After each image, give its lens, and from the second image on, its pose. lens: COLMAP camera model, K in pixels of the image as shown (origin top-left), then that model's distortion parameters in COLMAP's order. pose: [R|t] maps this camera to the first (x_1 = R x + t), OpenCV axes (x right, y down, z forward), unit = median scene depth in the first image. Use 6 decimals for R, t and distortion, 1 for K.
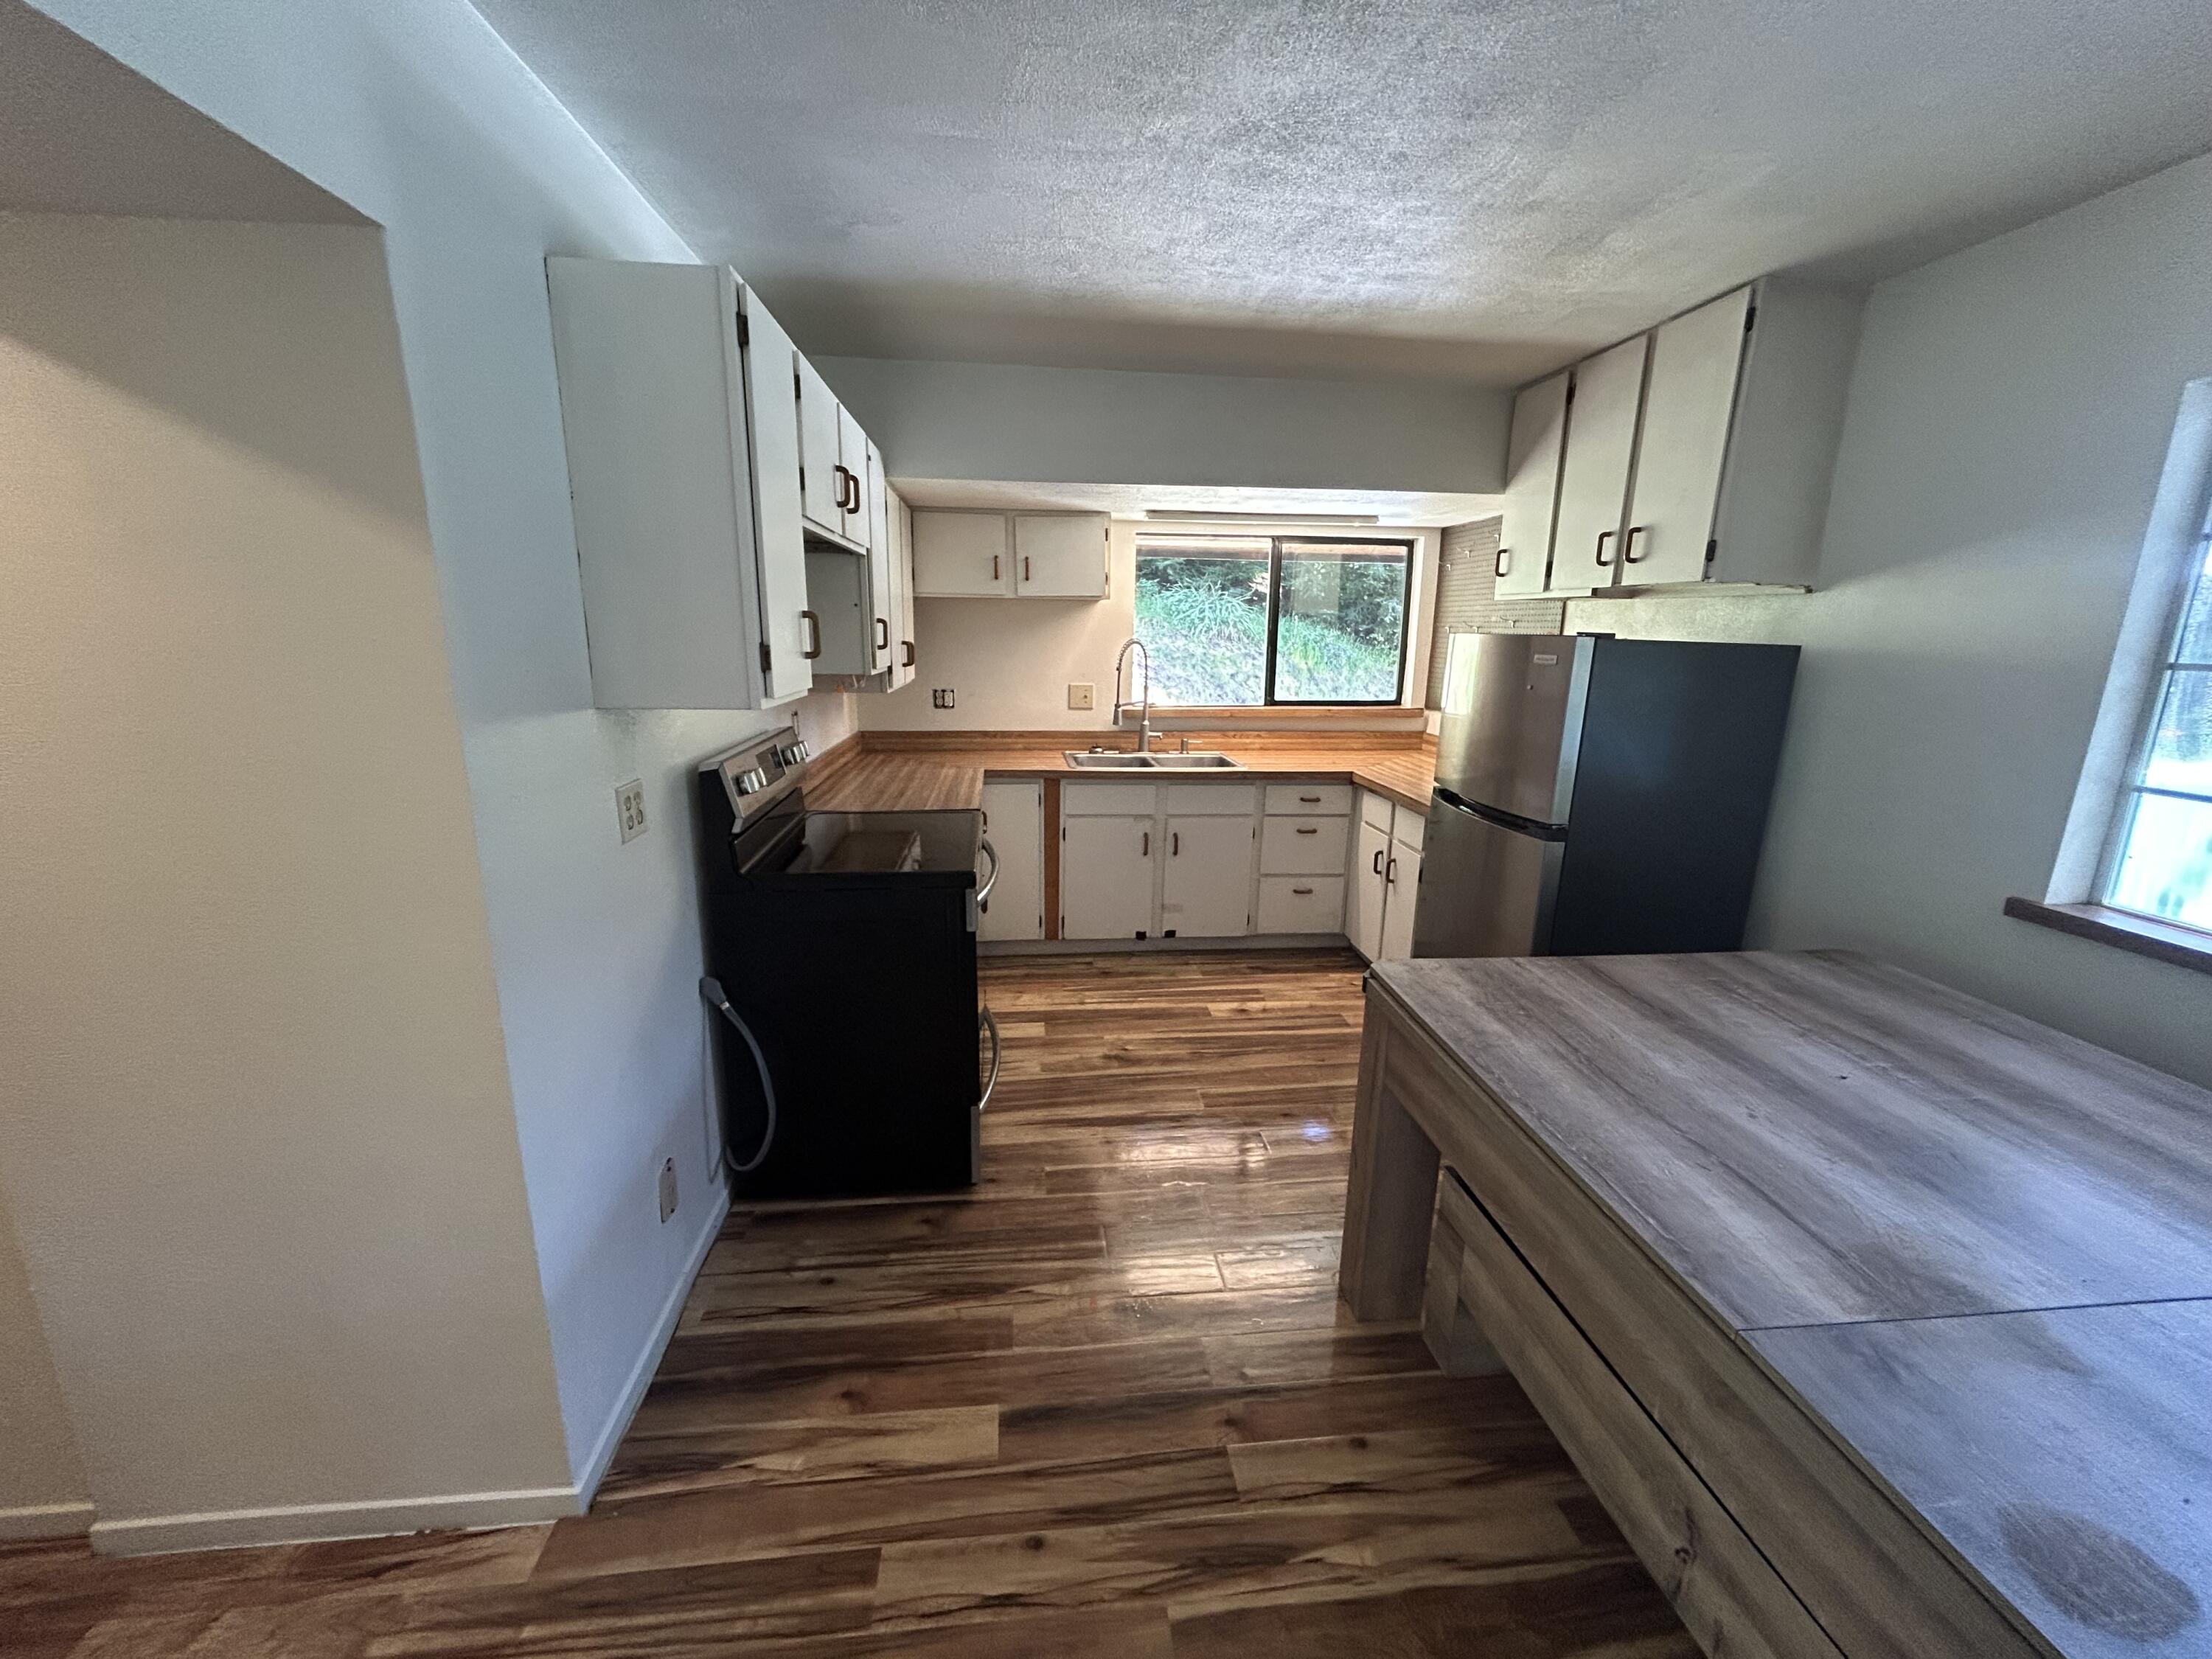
lens RADIAL K [[888.2, 0, 1111.1], [0, 888.2, 825.2], [0, 0, 1]] dist [-0.000562, -0.000262]
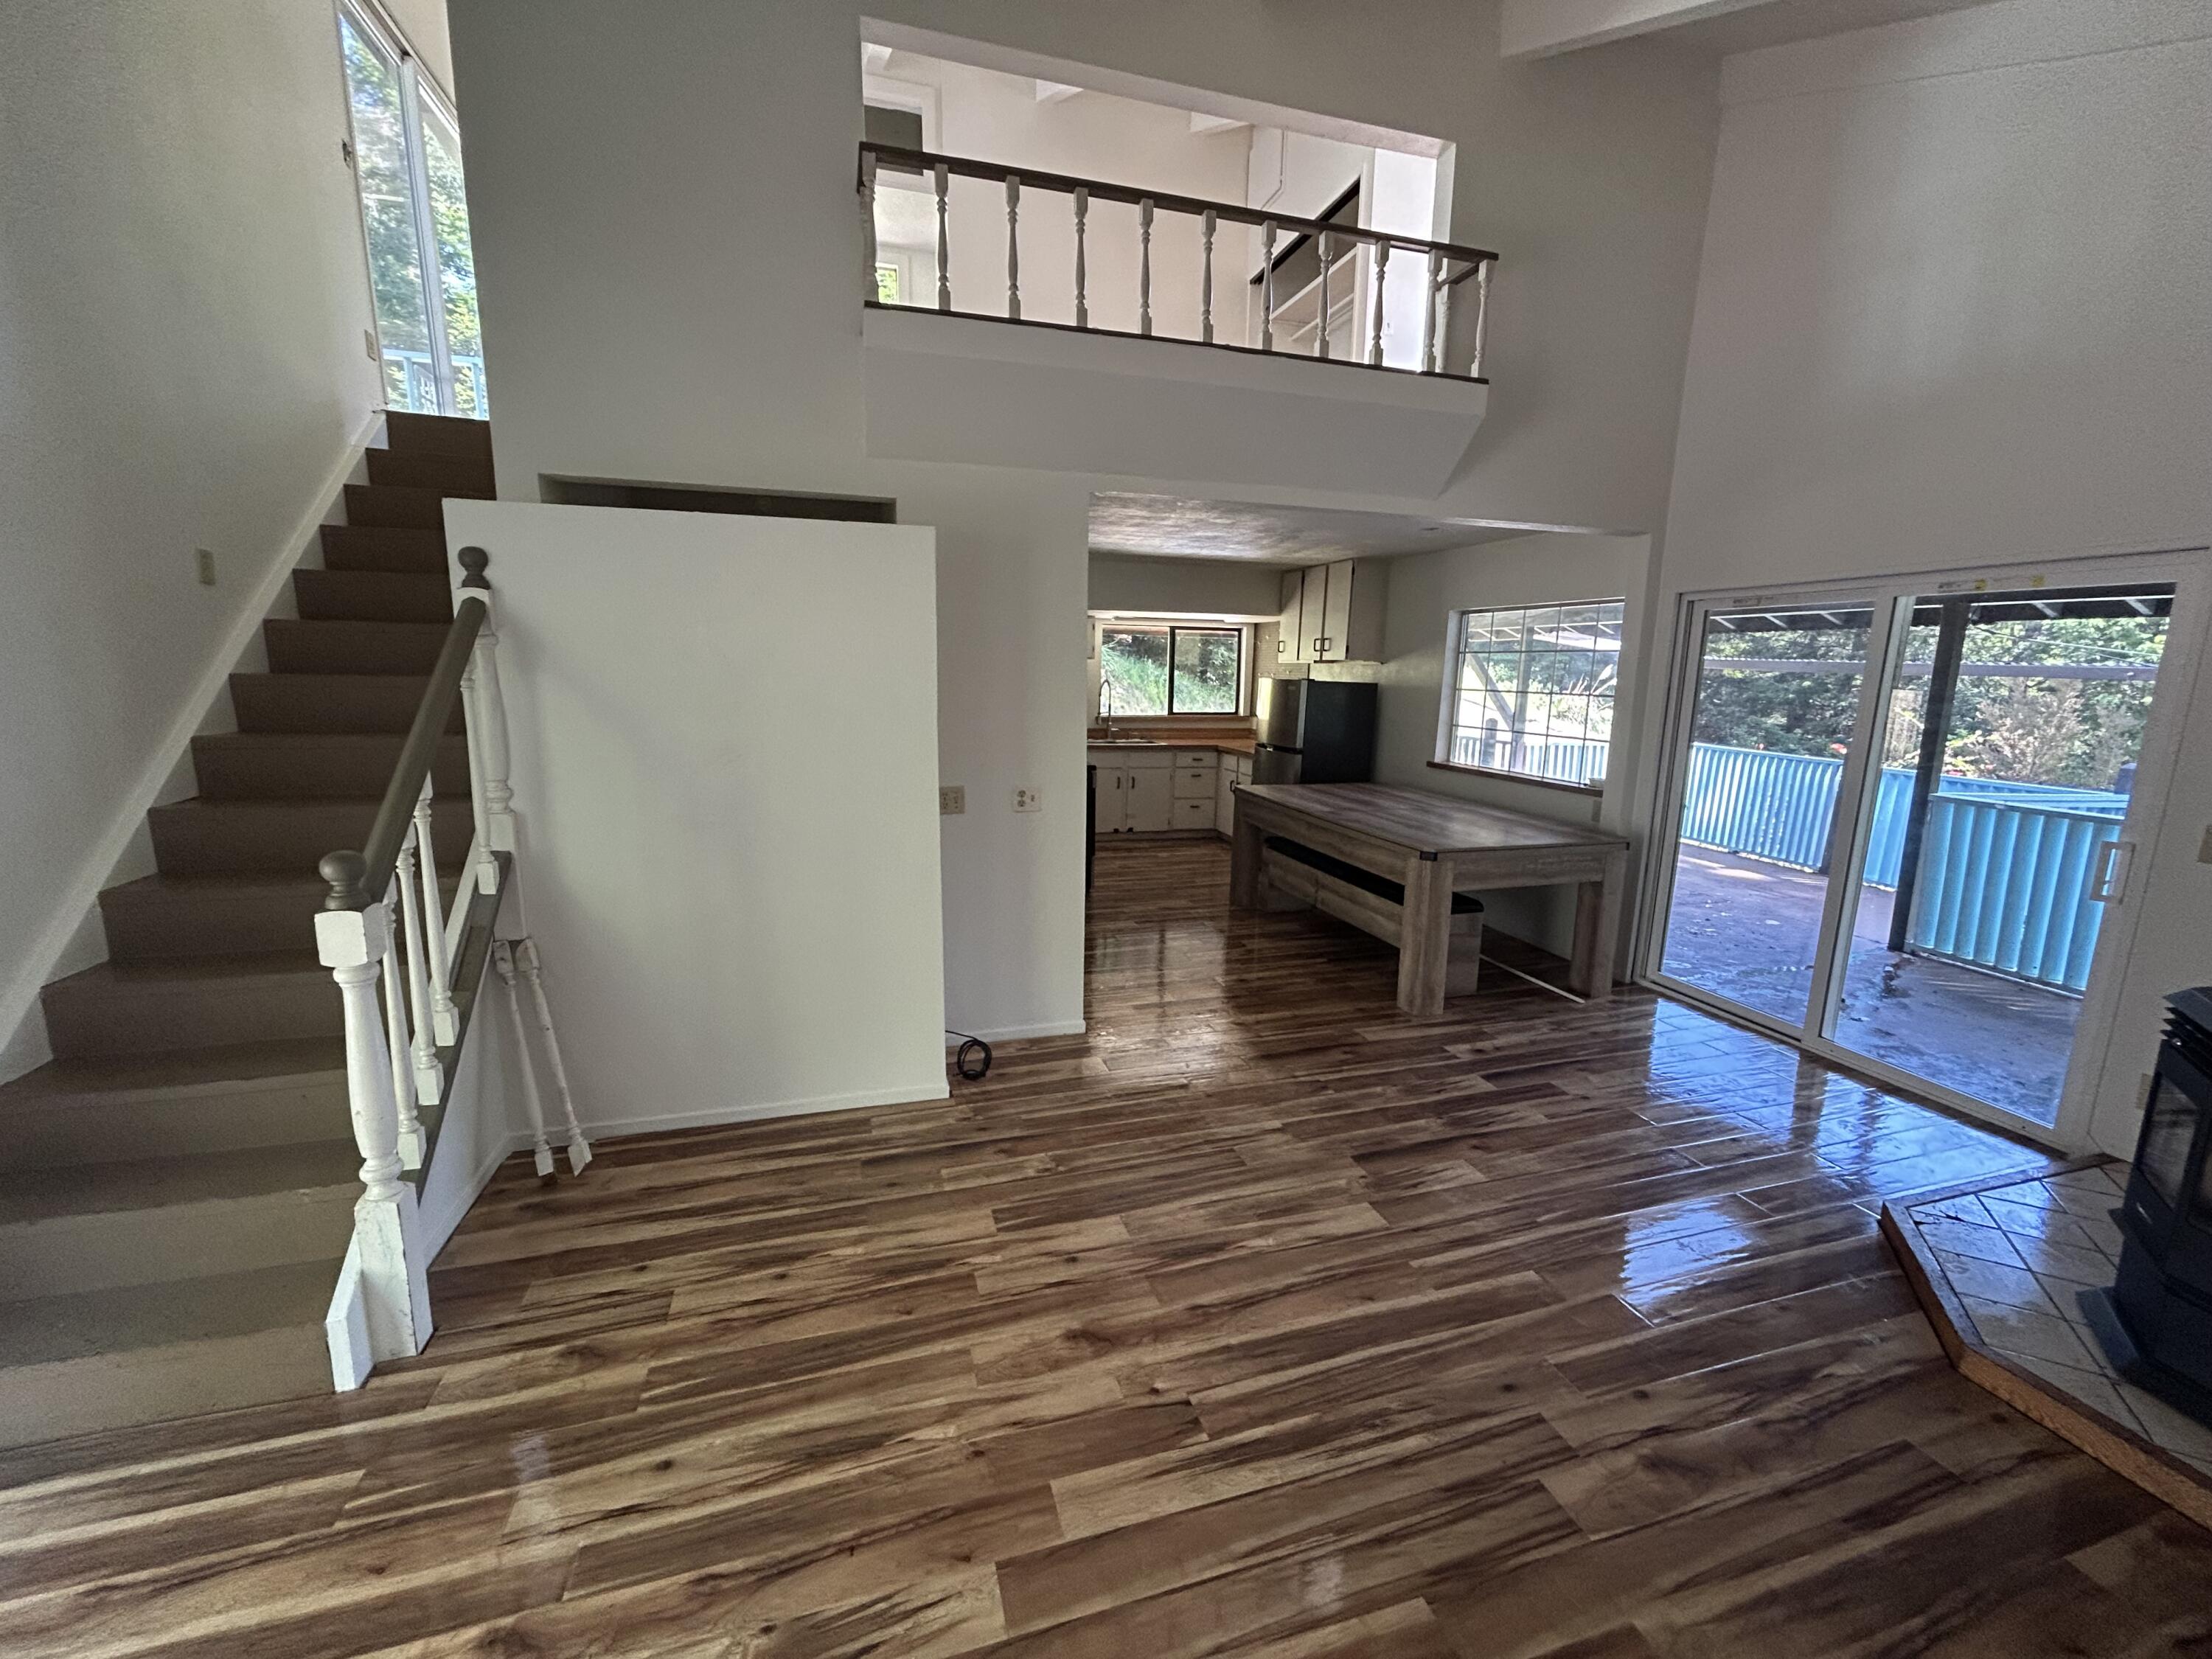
lens RADIAL K [[888.2, 0, 1111.1], [0, 888.2, 831.3], [0, 0, 1]] dist [-0.000562, -0.000262]
pose [[0.982375, -0.030364, 0.184437, -0.523945], [0.036804, 0.998823, -0.031592, 0.289913], [-0.183261, 0.037823, 0.982336, -1.421024]]
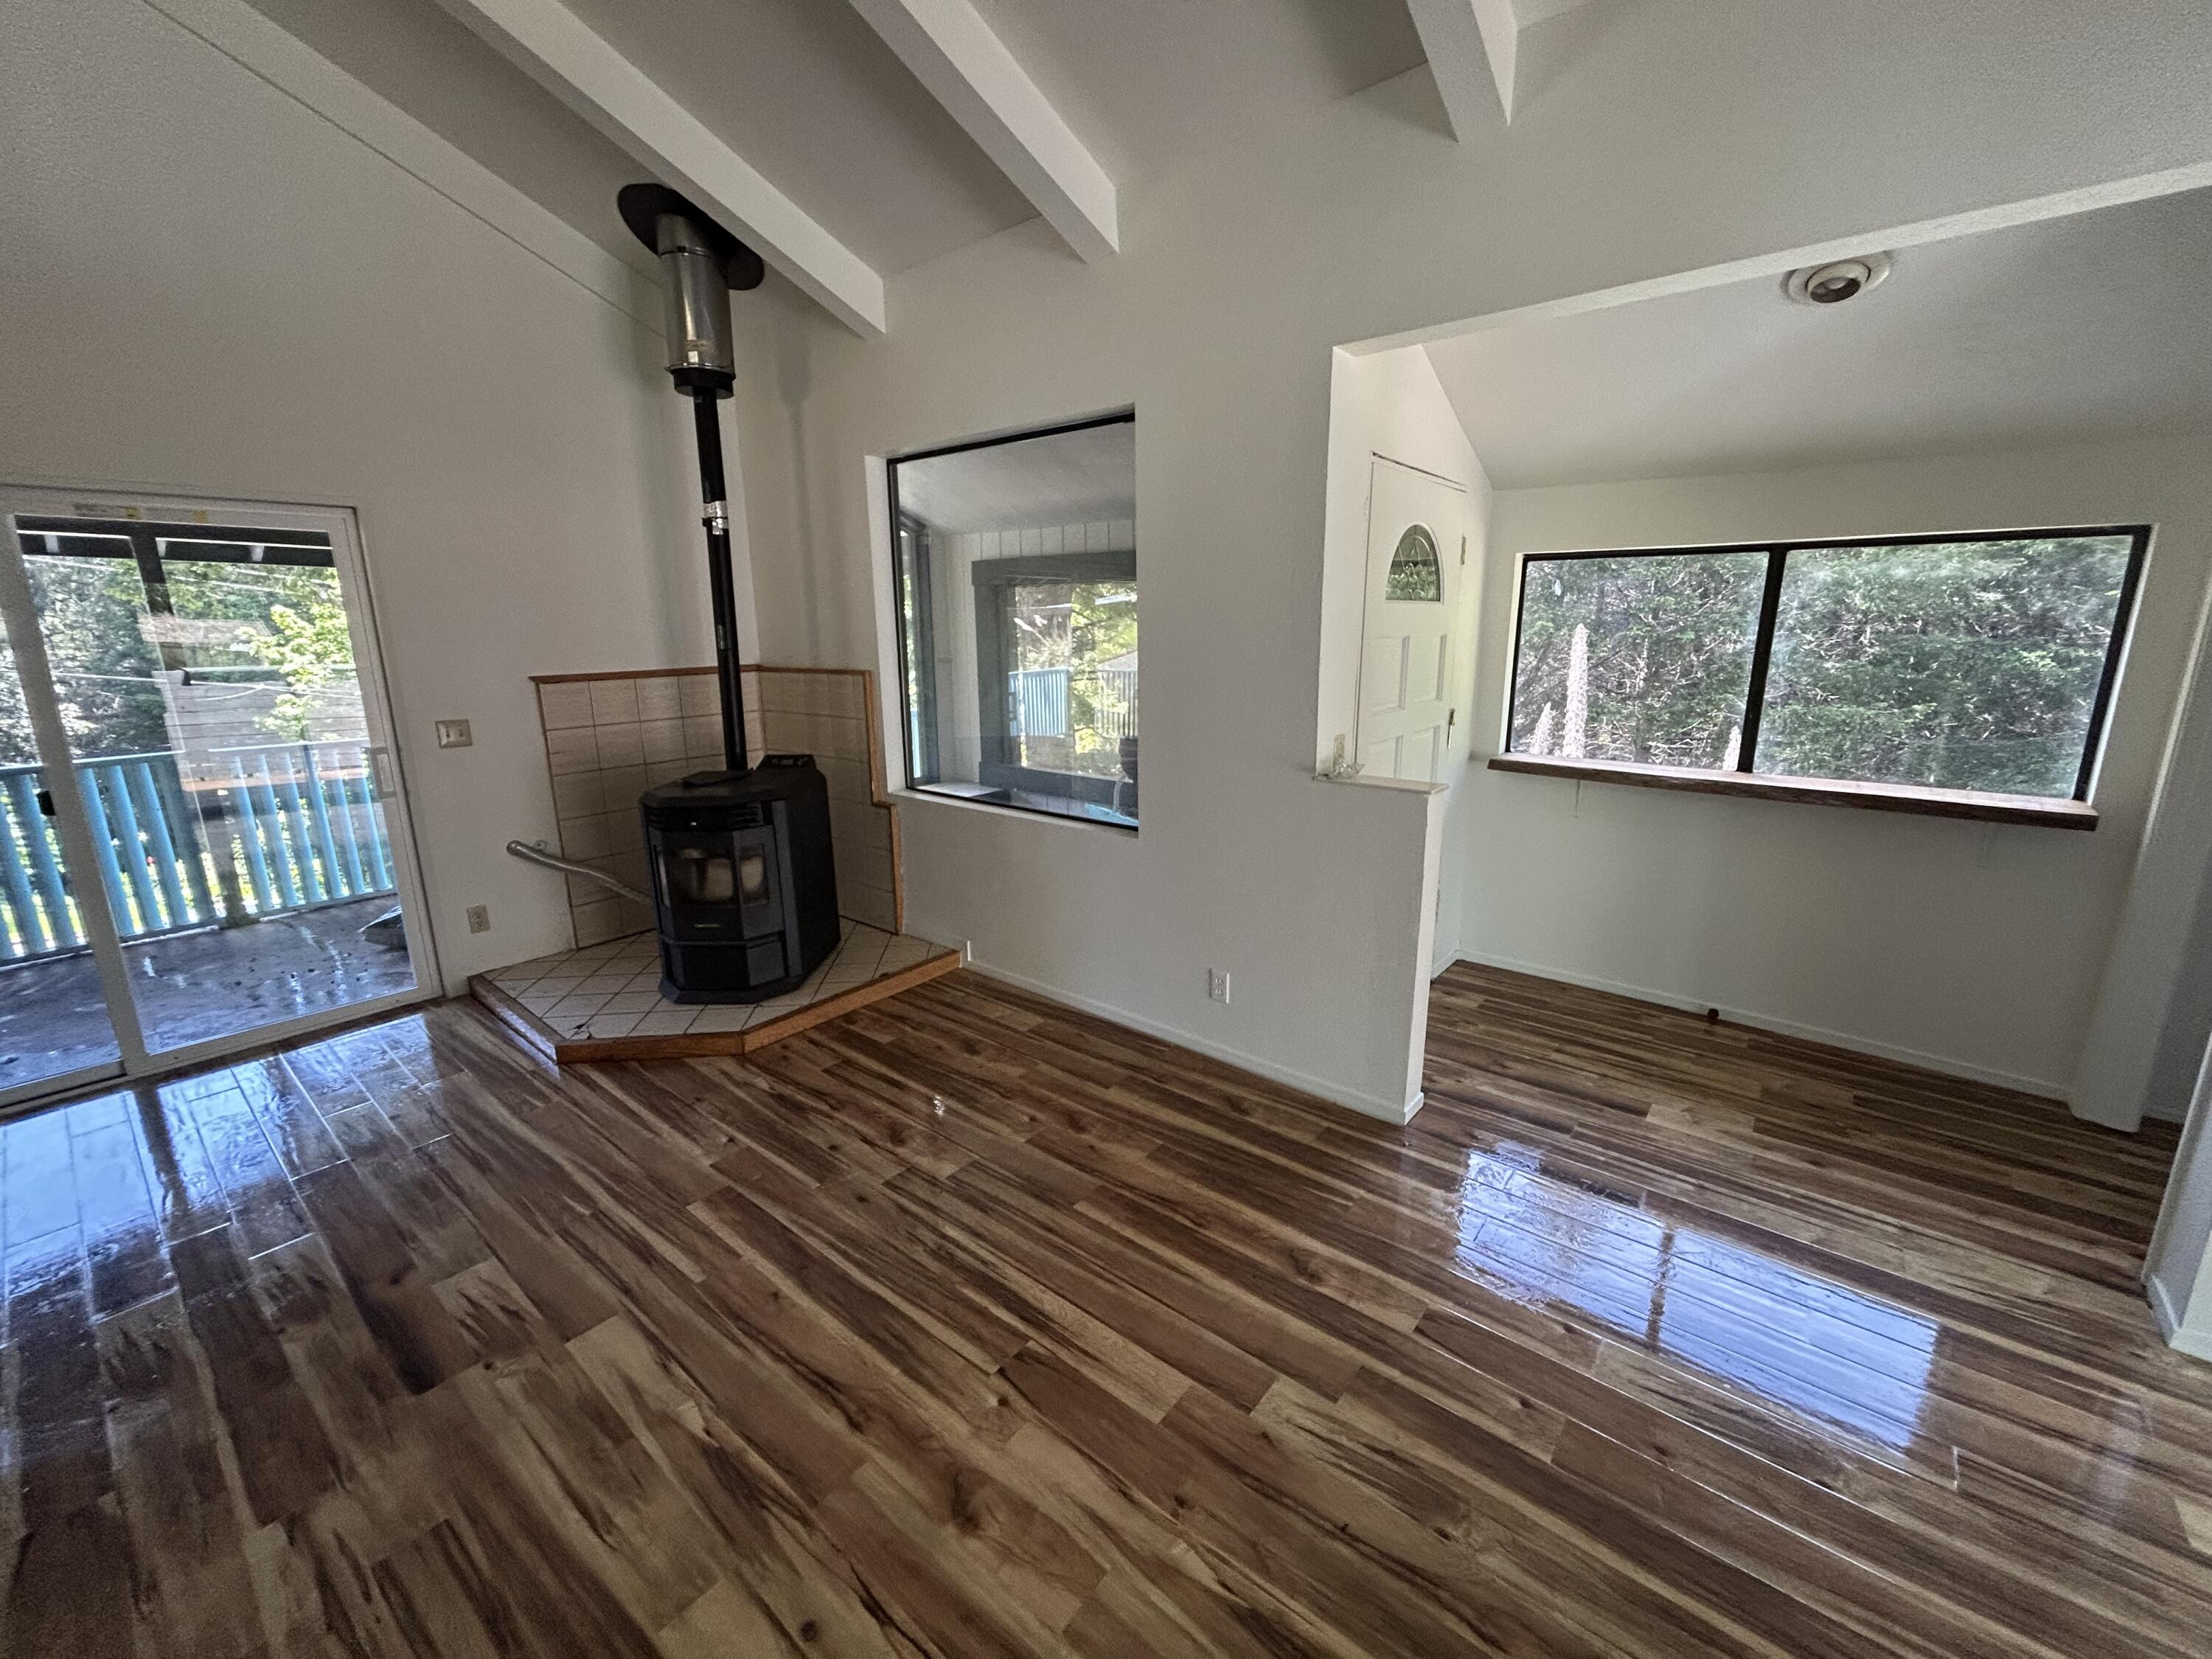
lens RADIAL K [[888.2, 0, 1099.2], [0, 888.2, 826.8], [0, 0, 1]] dist [-0.000562, -0.000262]
pose [[-0.694820, -0.169884, 0.698831, -0.822853], [0.159821, 0.910929, 0.380349, 0.083187], [-0.701201, 0.375962, -0.605780, -0.466807]]
